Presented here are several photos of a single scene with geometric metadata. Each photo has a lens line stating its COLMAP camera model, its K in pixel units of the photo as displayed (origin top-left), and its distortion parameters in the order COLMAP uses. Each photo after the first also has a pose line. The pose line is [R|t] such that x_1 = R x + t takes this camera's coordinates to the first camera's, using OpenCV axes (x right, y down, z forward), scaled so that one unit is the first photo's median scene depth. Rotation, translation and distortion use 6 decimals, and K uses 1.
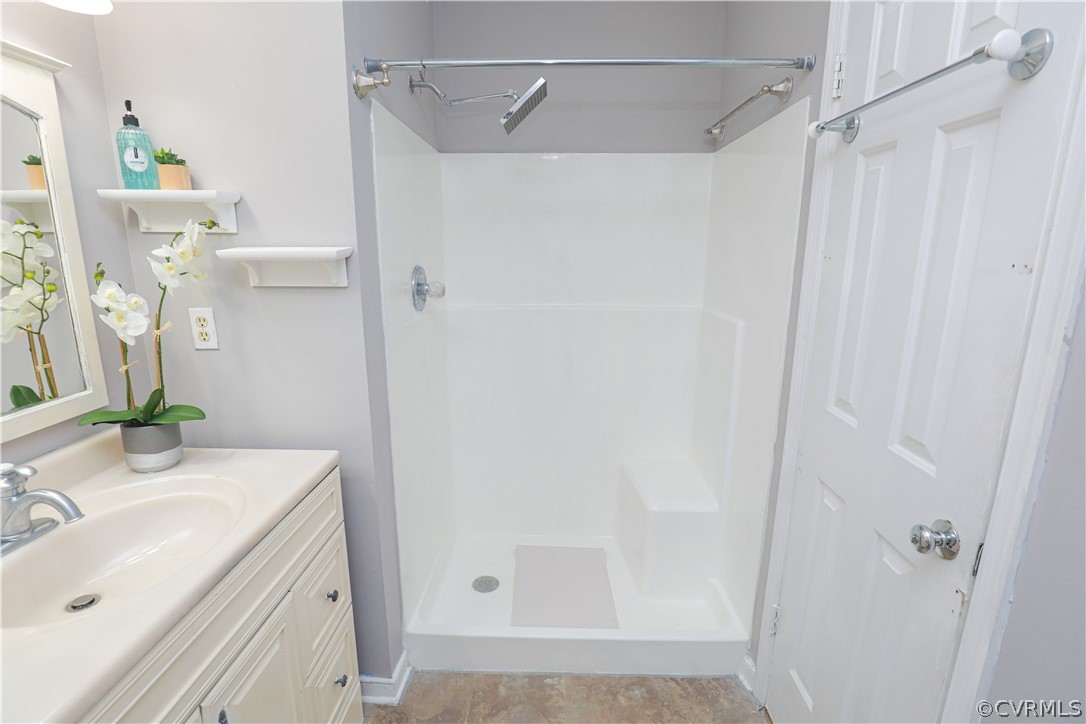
lens RADIAL K [[514.4, 0, 541.2], [0, 514.4, 365.8], [0, 0, 1]] dist [-0.038869, 0.007731]
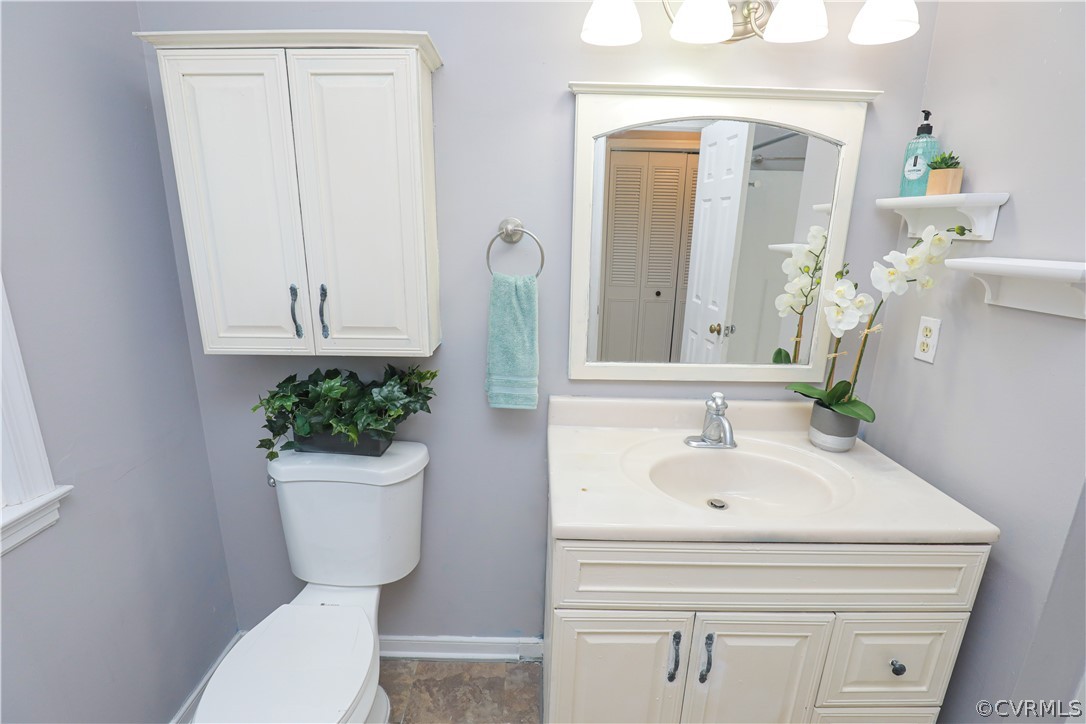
lens RADIAL K [[504.3, 0, 540.9], [0, 504.3, 370.1], [0, 0, 1]] dist [-0.029376, 0.000635]
pose [[0.032810, 0.255928, -0.966139, 0.256239], [-0.241606, 0.940021, 0.240805, -0.075311], [0.969820, 0.225524, 0.092675, 0.242829]]
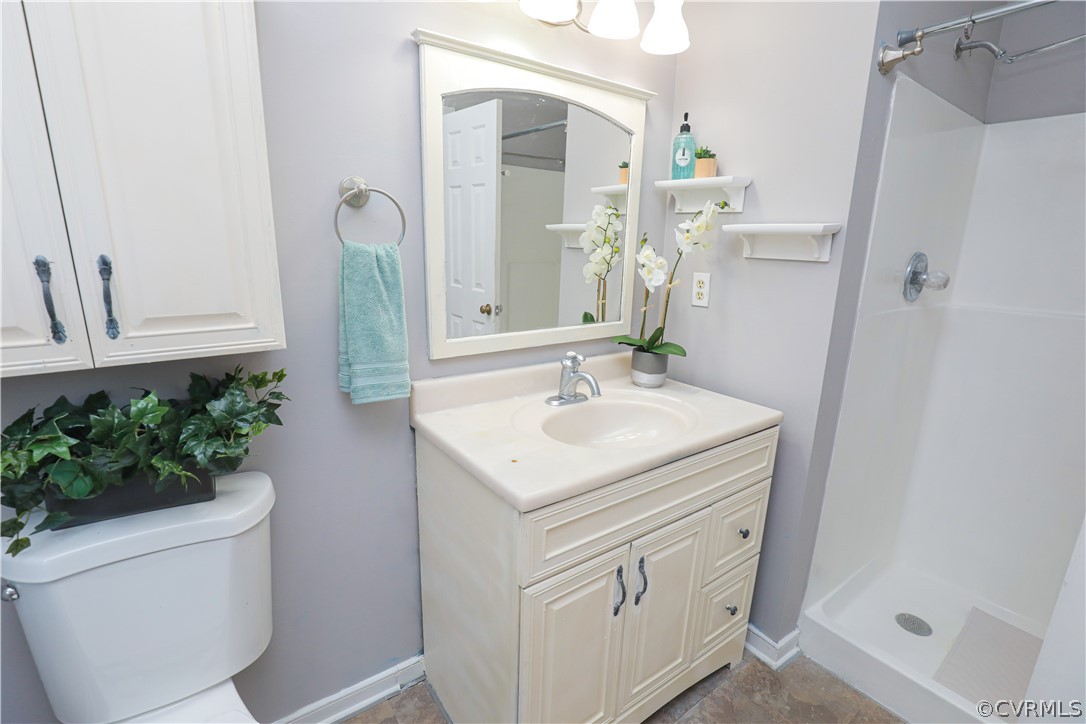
lens RADIAL K [[498.8, 0, 544.4], [0, 498.8, 368.3], [0, 0, 1]] dist [-0.035265, 0.006462]
pose [[0.612722, 0.202271, -0.763976, 0.088389], [-0.196467, 0.975330, 0.100660, 0.078008], [0.765489, 0.088419, 0.637345, -0.077626]]
